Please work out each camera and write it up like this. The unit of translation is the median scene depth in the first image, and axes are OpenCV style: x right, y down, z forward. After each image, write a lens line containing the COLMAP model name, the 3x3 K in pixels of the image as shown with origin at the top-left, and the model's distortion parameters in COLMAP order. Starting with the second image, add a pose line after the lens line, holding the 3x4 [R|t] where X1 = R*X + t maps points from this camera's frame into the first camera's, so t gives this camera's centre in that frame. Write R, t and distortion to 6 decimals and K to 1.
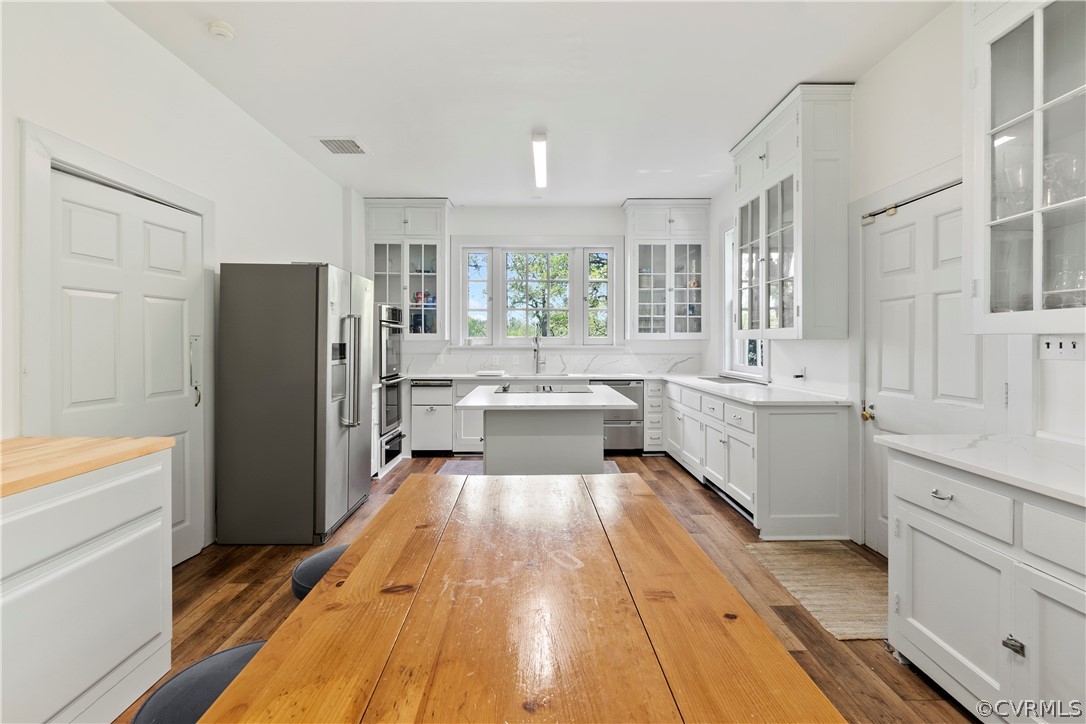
lens RADIAL K [[472.9, 0, 542.8], [0, 472.9, 350.9], [0, 0, 1]] dist [-0.001183, -0.000438]
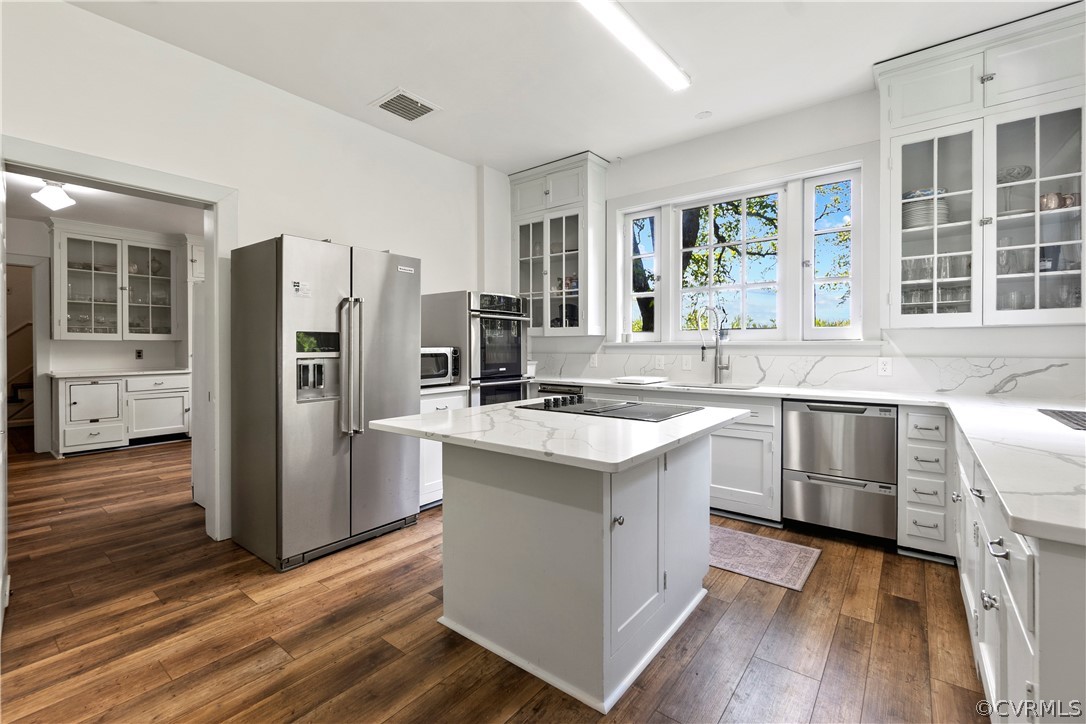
lens RADIAL K [[472.9, 0, 543.9], [0, 472.9, 356.1], [0, 0, 1]] dist [-0.001183, -0.000438]
pose [[0.777036, 0.009823, -0.629380, 0.226864], [-0.011610, 0.999932, 0.001273, 0.011646], [0.629349, 0.006318, 0.777097, 0.349136]]
